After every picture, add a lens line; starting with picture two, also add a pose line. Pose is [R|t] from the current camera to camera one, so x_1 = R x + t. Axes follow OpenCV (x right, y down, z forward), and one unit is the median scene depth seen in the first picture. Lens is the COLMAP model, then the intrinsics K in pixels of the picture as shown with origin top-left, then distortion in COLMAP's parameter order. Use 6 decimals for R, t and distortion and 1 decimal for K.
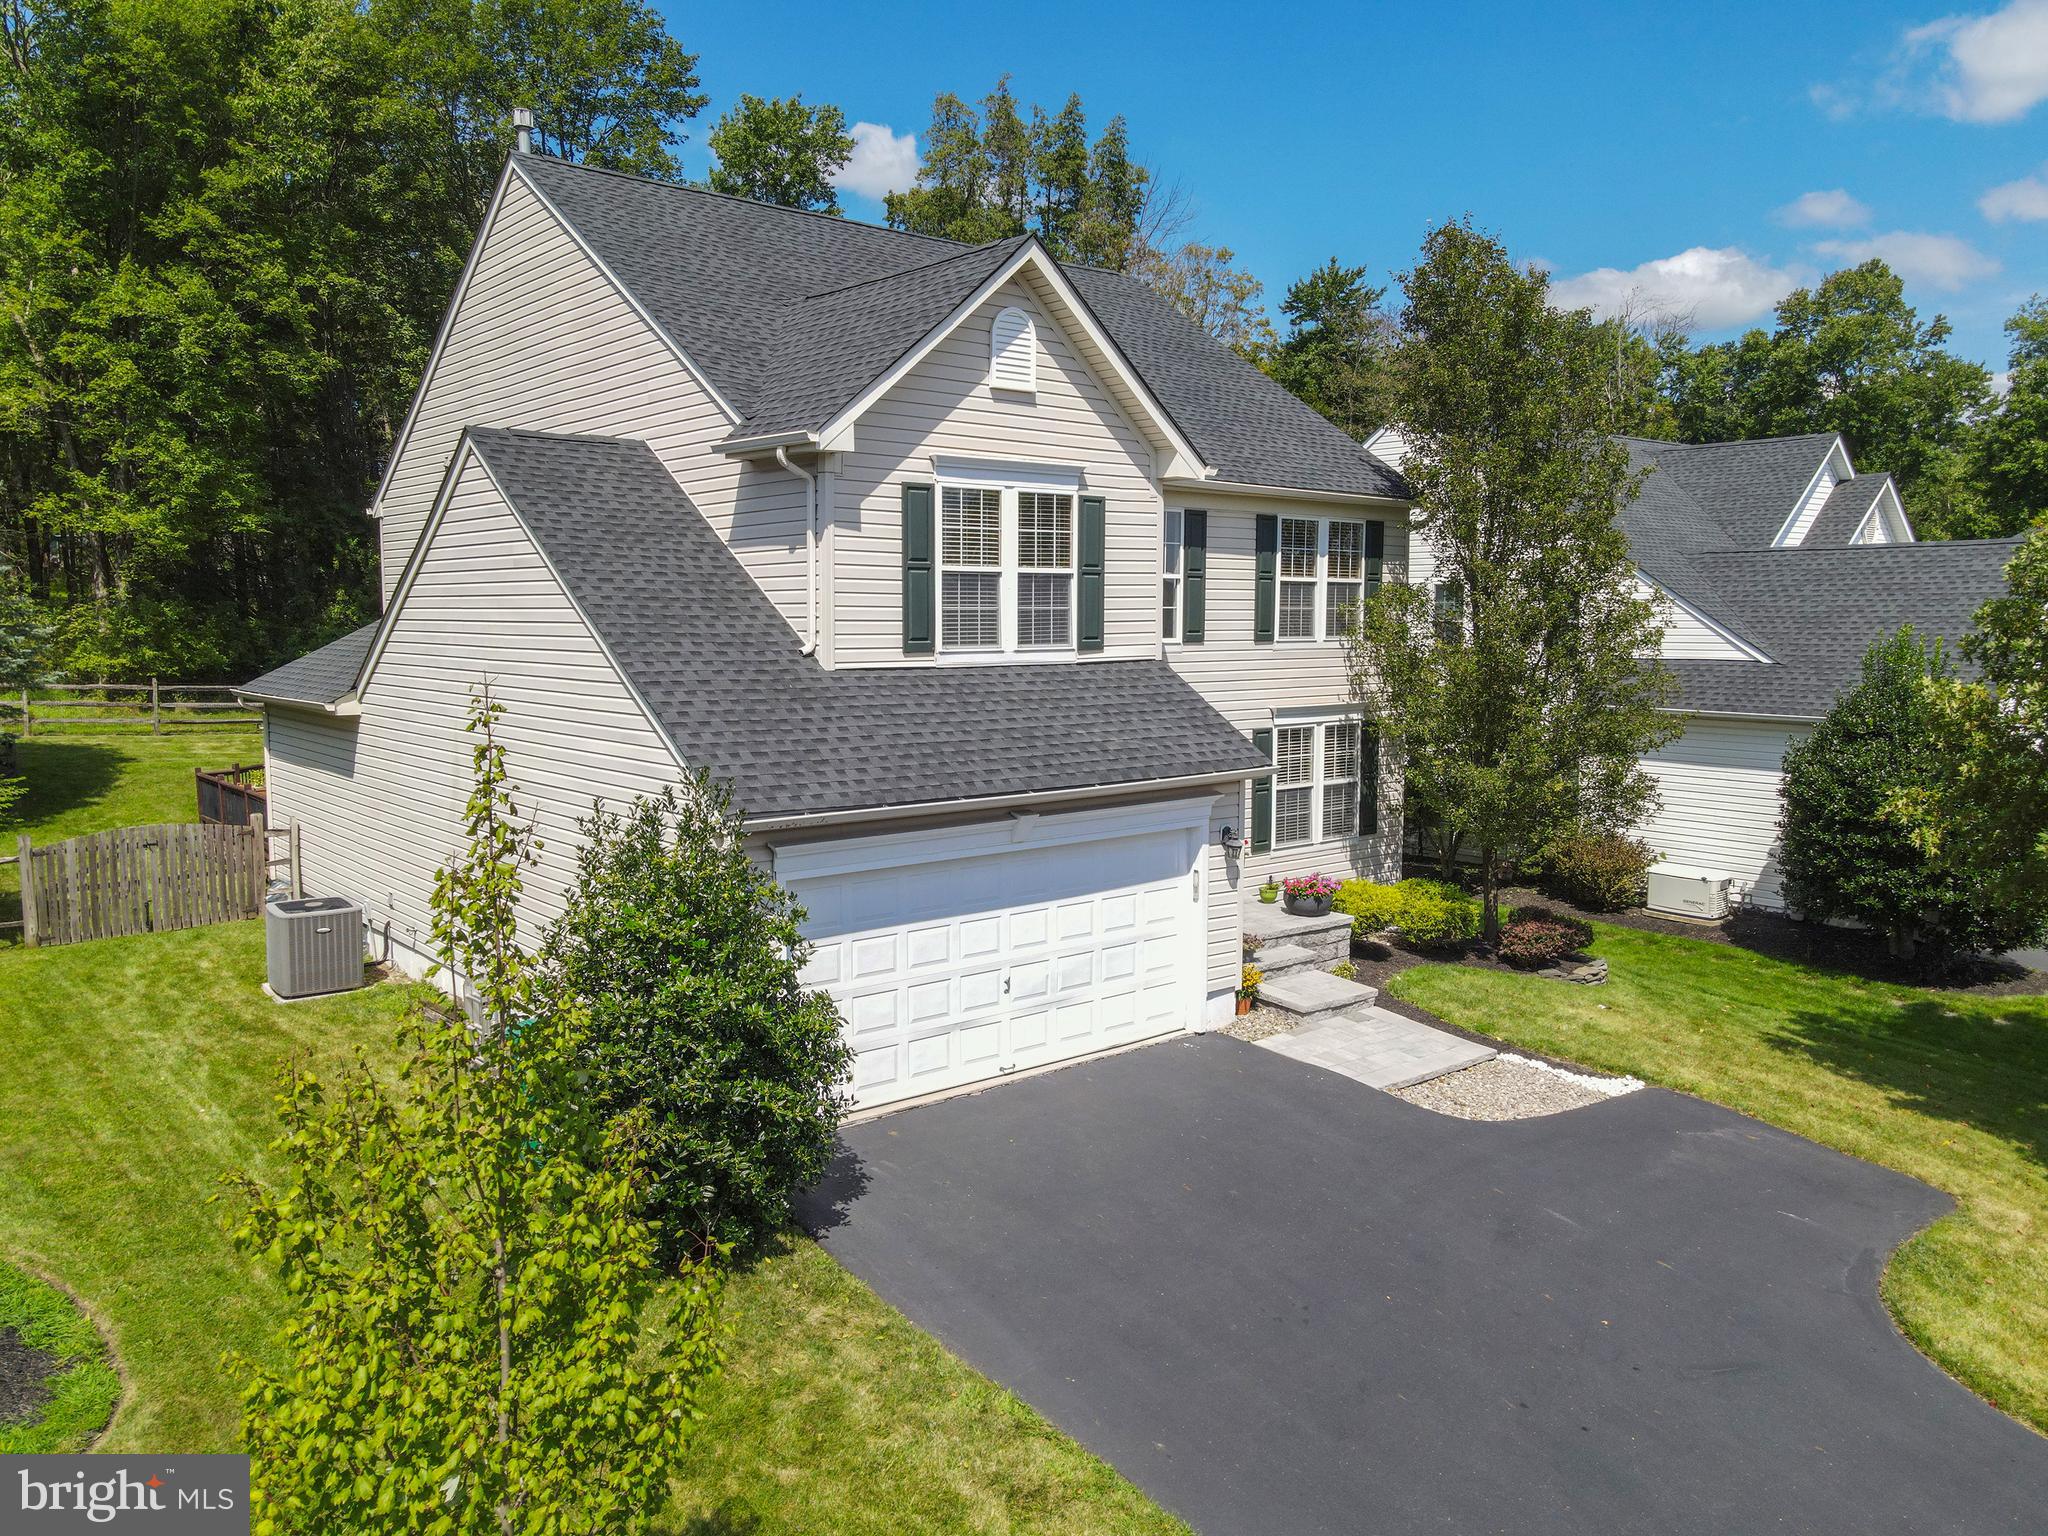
lens RADIAL K [[1495.9, 0, 1021.7], [0, 1495.9, 765.6], [0, 0, 1]] dist [0.015746, 0.005366]
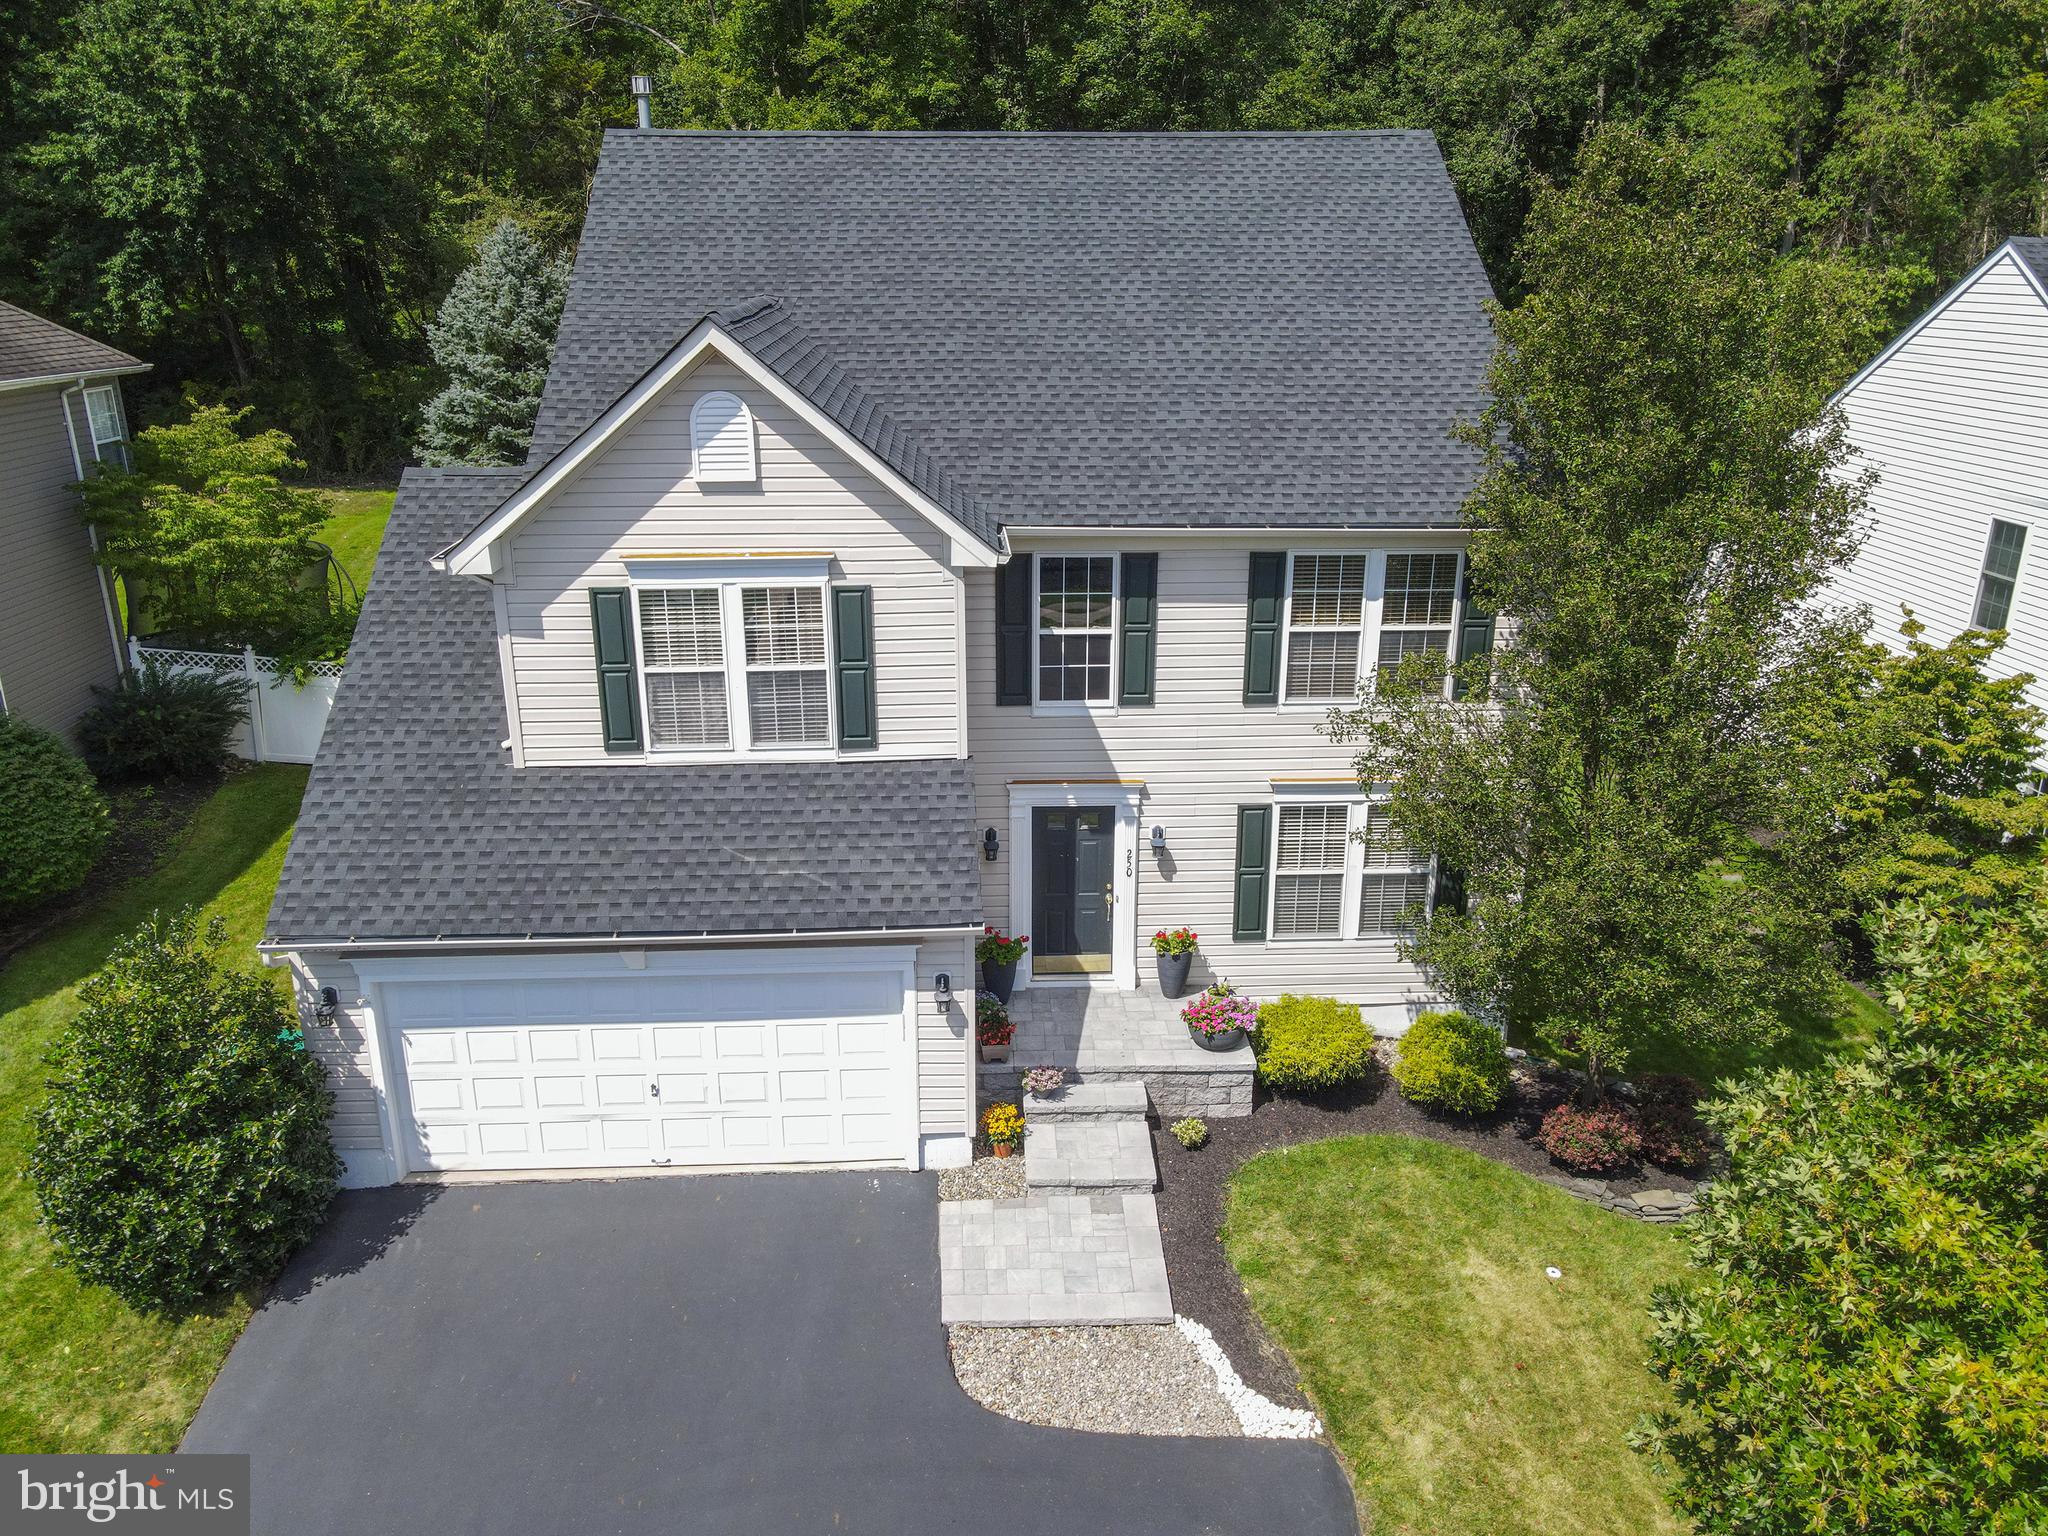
lens RADIAL K [[1495.9, 0, 1025.7], [0, 1495.9, 762.4], [0, 0, 1]] dist [0.015746, 0.005366]
pose [[0.794625, 0.193264, -0.575517, 0.676616], [-0.058690, 0.967991, 0.244027, -0.307281], [0.604257, -0.160133, 0.780532, 0.354230]]
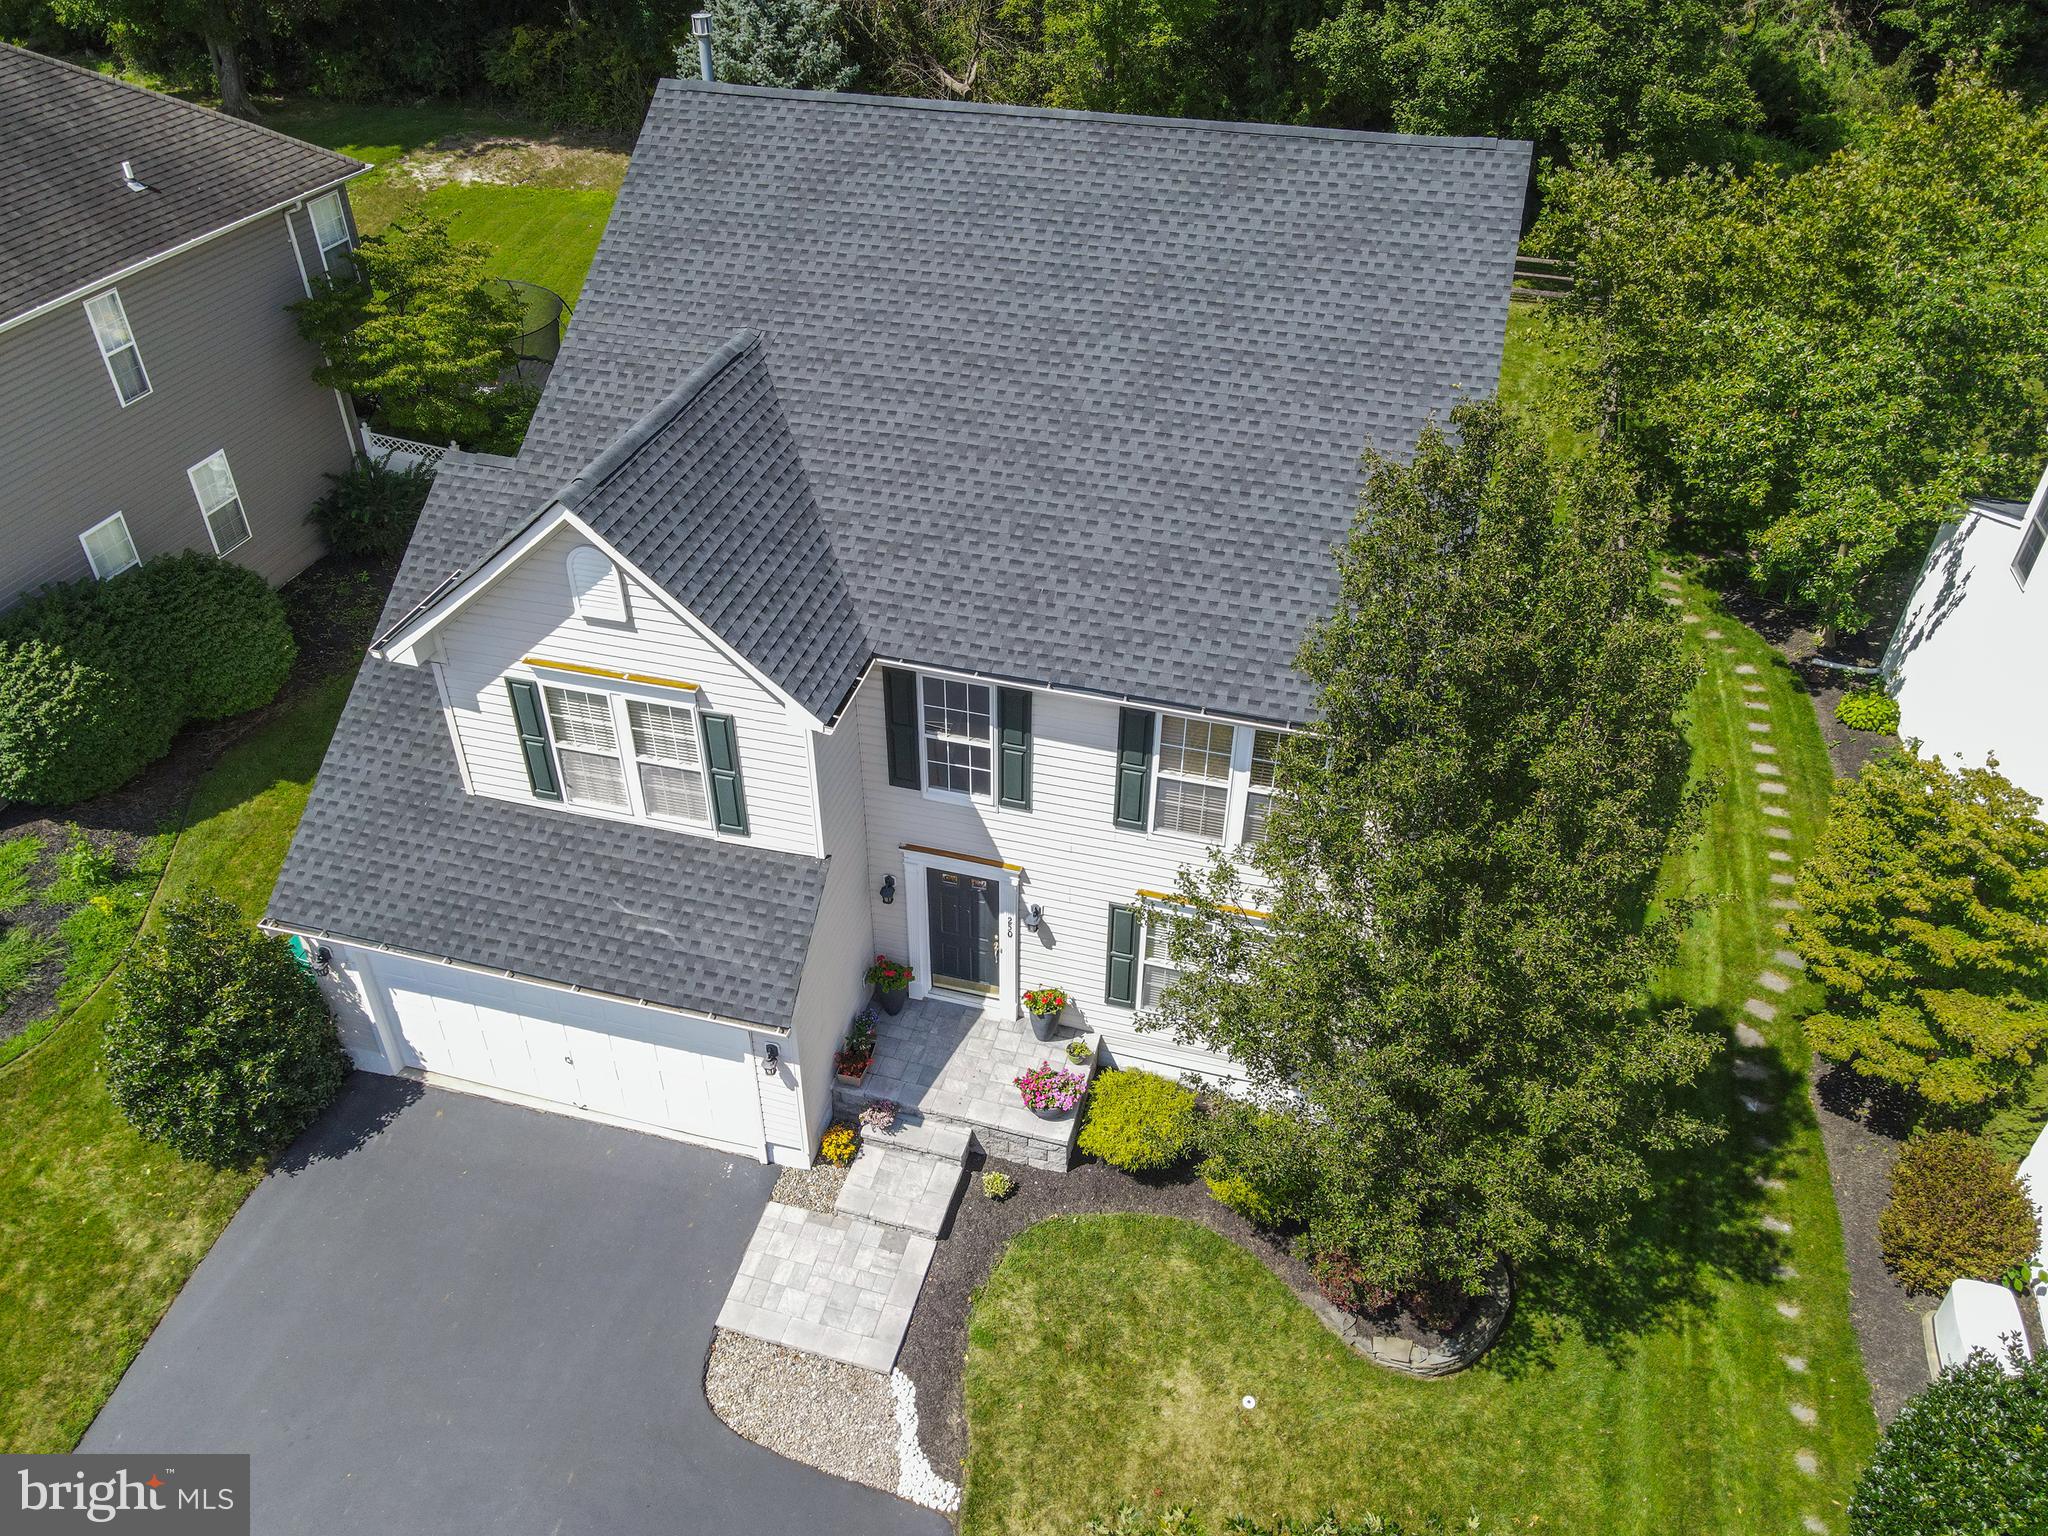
lens RADIAL K [[1495.9, 0, 1028.3], [0, 1495.9, 762.7], [0, 0, 1]] dist [0.015746, 0.005366]
pose [[0.571697, 0.492279, -0.656372, 0.840855], [-0.089793, 0.832735, 0.546342, -0.720994], [0.815536, -0.253404, 0.520275, 0.658774]]
